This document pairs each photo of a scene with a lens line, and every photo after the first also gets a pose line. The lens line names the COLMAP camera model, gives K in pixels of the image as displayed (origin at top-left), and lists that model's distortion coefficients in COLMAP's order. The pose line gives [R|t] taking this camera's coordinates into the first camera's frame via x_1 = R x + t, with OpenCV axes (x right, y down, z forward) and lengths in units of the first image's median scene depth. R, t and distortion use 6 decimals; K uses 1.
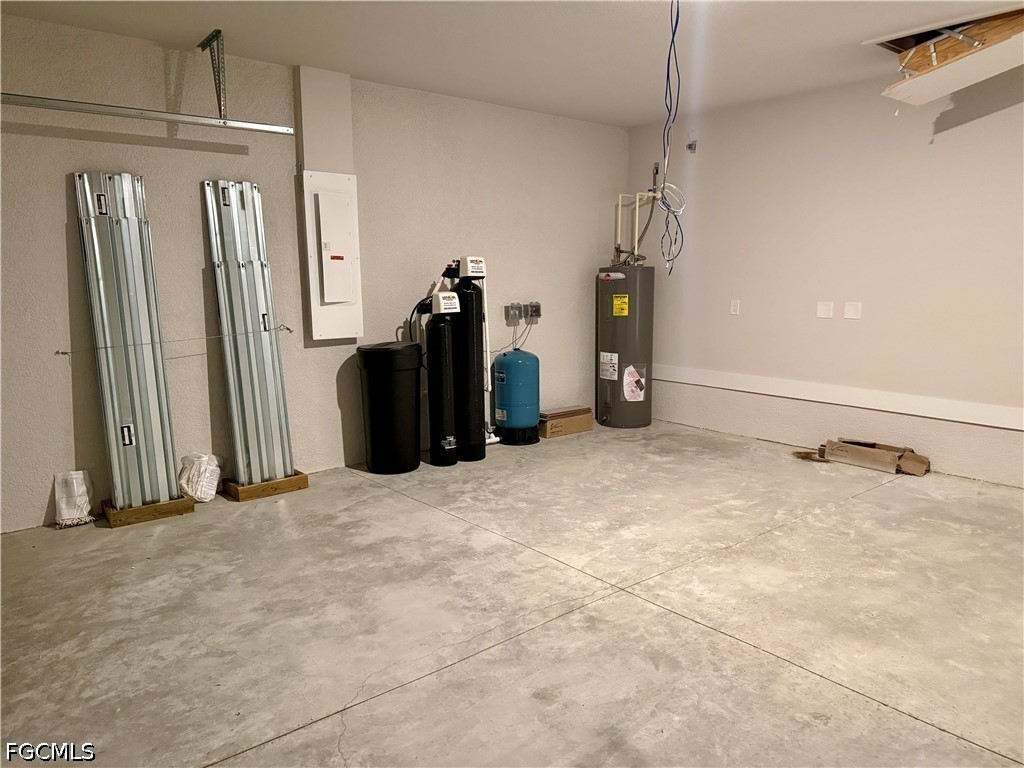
lens RADIAL K [[708.0, 0, 512.0], [0, 708.0, 384.0], [0, 0, 1]] dist [0.110271, -0.178531]
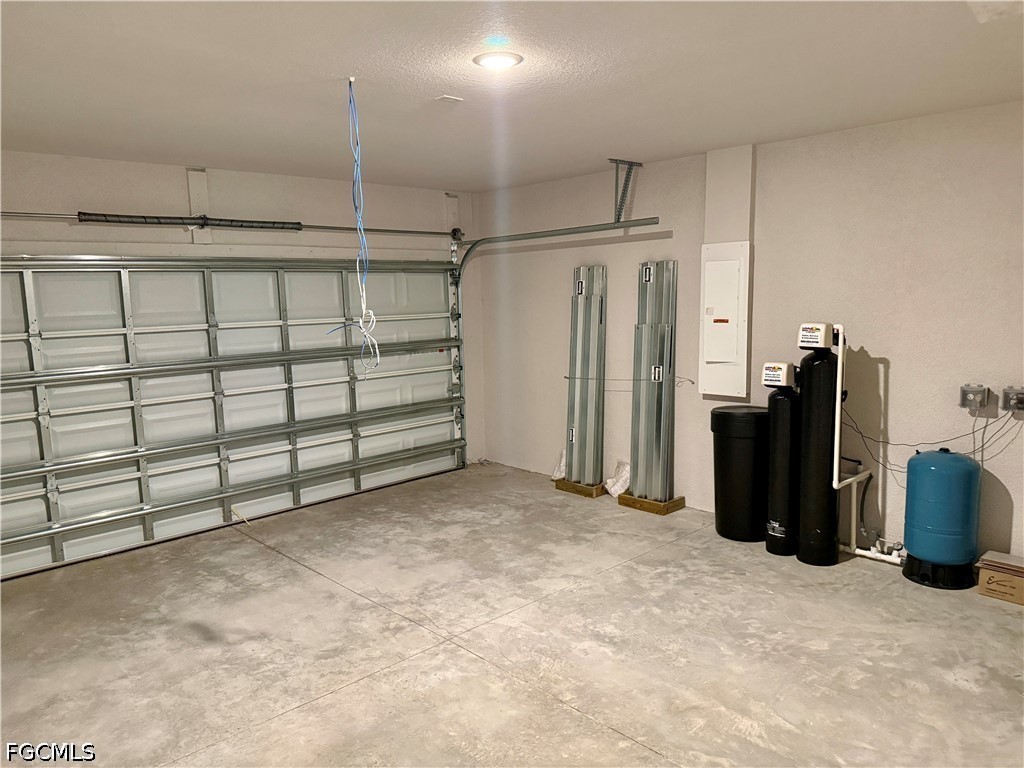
lens RADIAL K [[708.0, 0, 512.0], [0, 708.0, 384.0], [0, 0, 1]] dist [0.110271, -0.178531]
pose [[0.089407, 0.138969, -0.986253, 0.999107], [-0.129733, 0.983407, 0.126807, -0.224331], [0.987510, 0.116612, 0.105952, 0.742965]]
